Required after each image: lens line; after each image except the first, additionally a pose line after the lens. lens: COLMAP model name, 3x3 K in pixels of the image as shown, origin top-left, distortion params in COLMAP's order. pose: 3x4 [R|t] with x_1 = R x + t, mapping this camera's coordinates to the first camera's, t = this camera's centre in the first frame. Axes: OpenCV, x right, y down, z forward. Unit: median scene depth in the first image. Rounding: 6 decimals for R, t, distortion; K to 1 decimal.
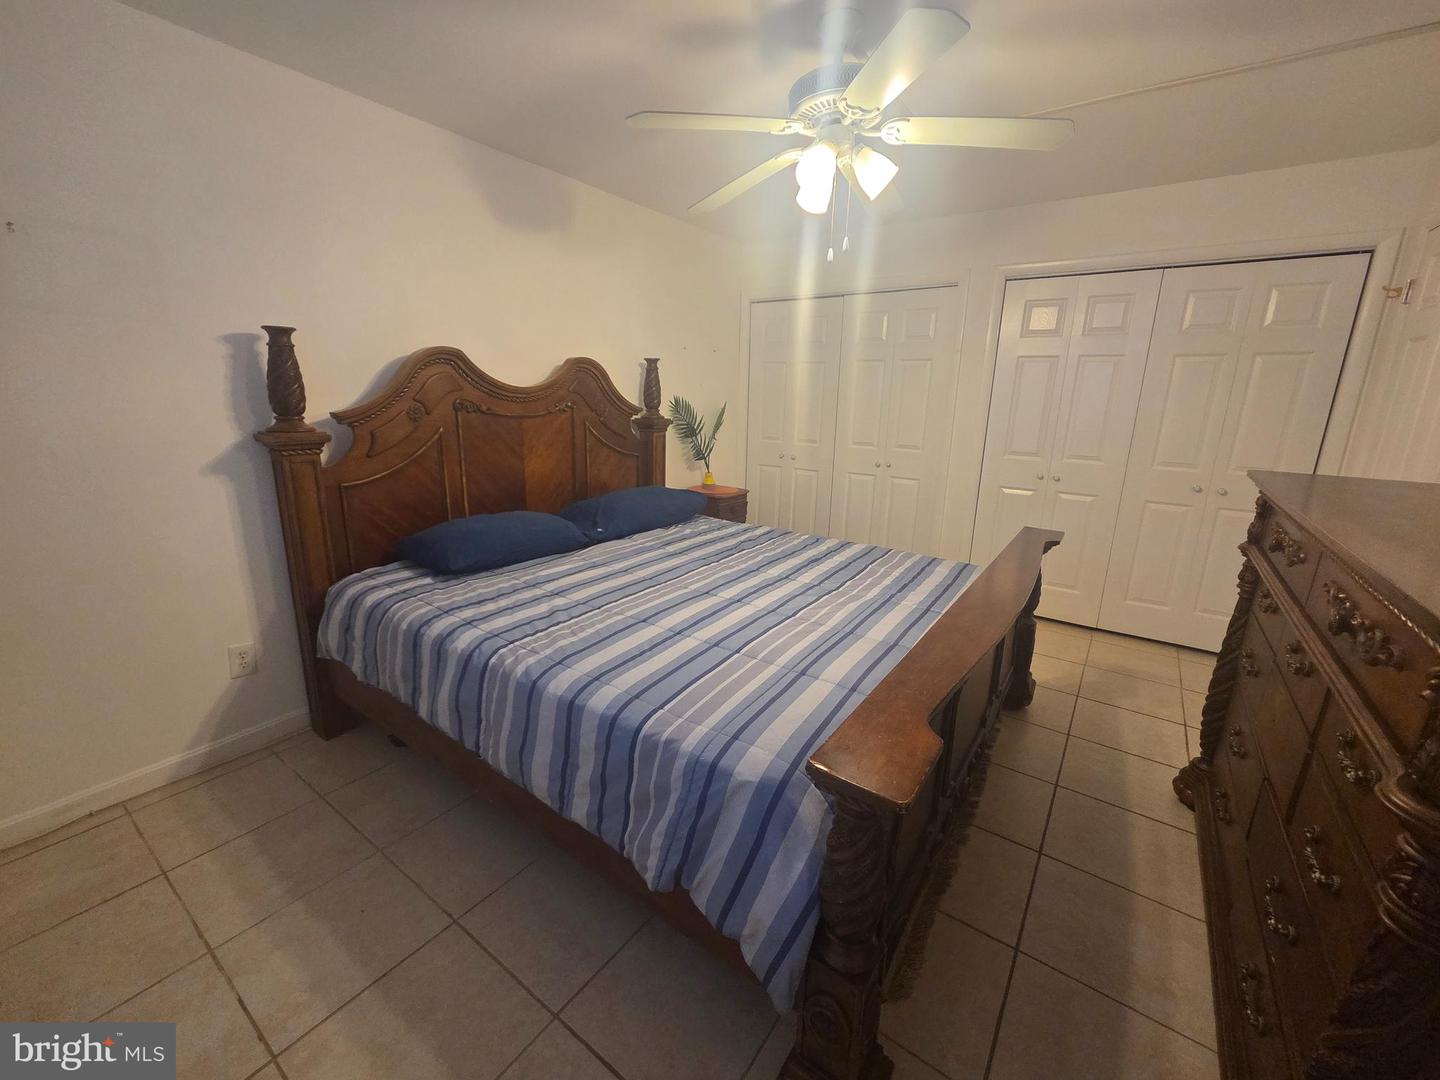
lens RADIAL K [[587.3, 0, 714.1], [0, 587.3, 536.5], [0, 0, 1]] dist [0.004740, -0.001097]
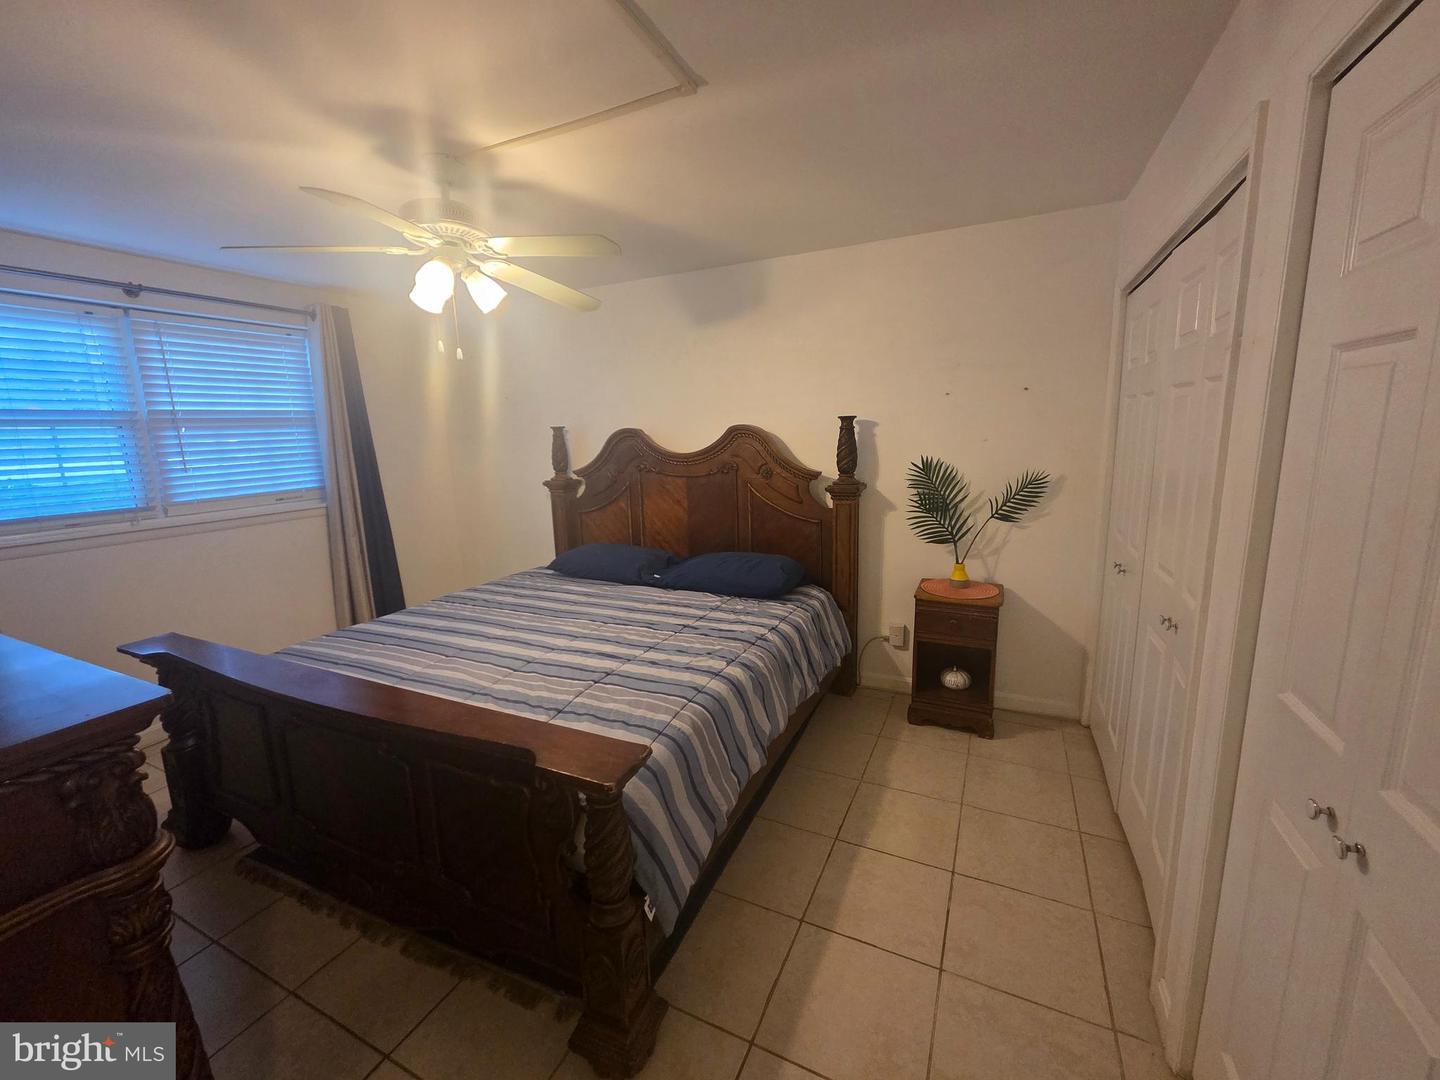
lens RADIAL K [[587.3, 0, 716.8], [0, 587.3, 538.3], [0, 0, 1]] dist [0.004740, -0.001097]
pose [[0.169230, 0.156654, -0.973047, 1.110768], [-0.207767, 0.970771, 0.120153, -0.291325], [0.963428, 0.181833, 0.196831, 1.025883]]
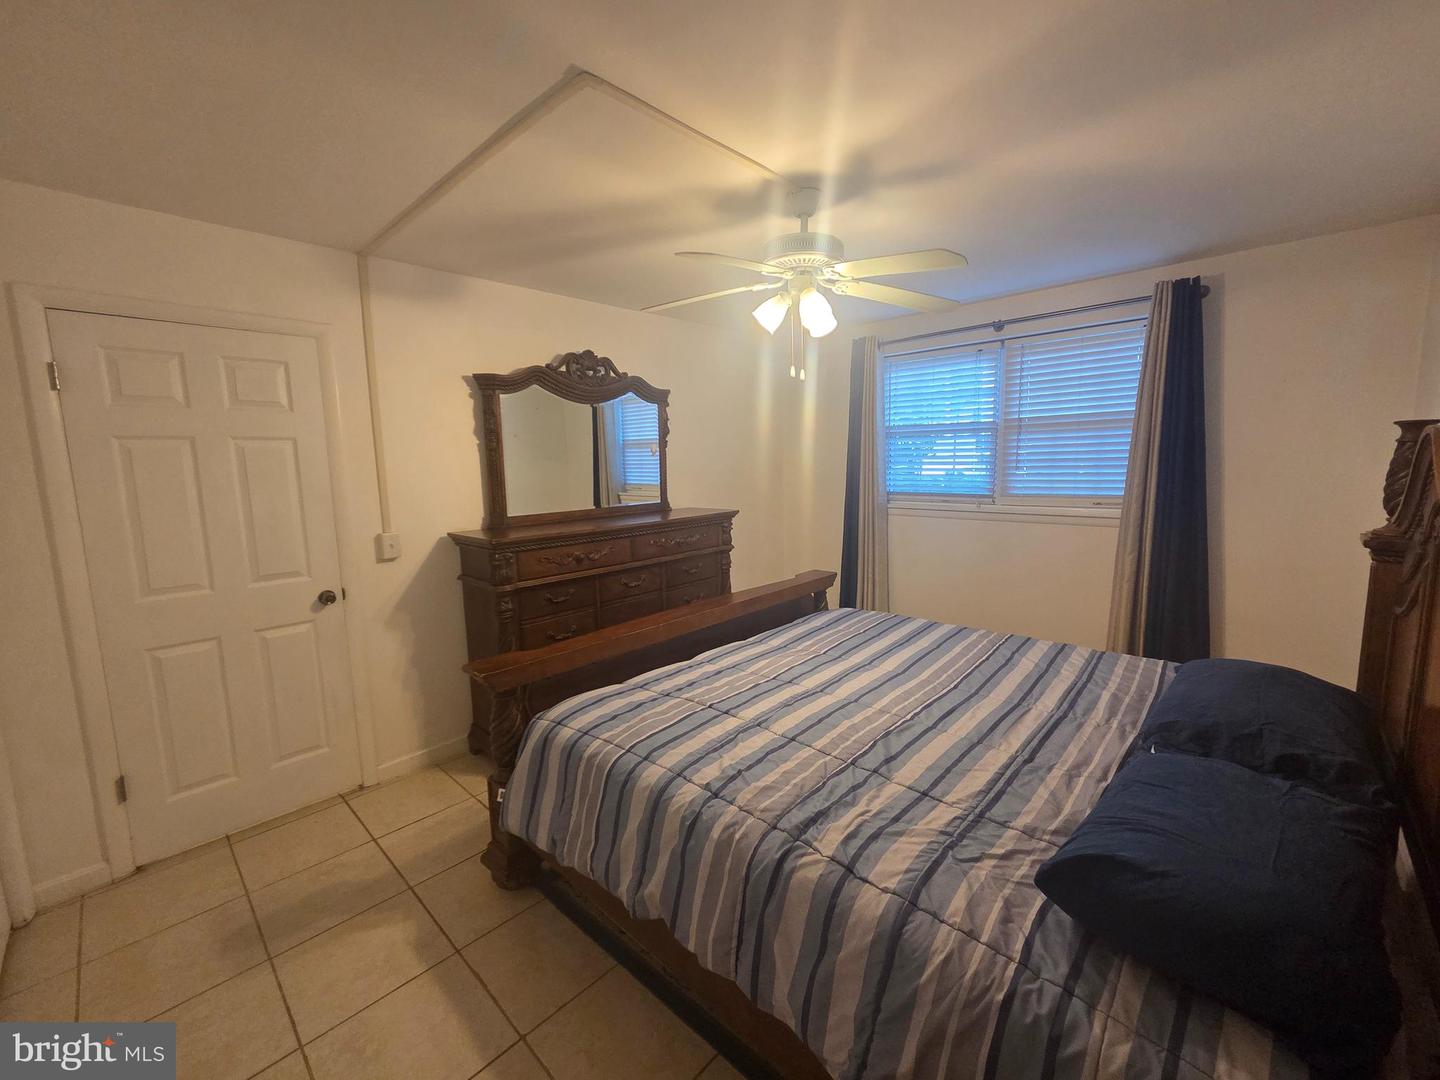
lens RADIAL K [[587.3, 0, 715.6], [0, 587.3, 538.2], [0, 0, 1]] dist [0.004740, -0.001097]
pose [[-0.990695, -0.009599, 0.135764, 0.162023], [0.042649, 0.925375, 0.376647, -0.490198], [-0.129248, 0.378932, -0.916354, 1.738580]]
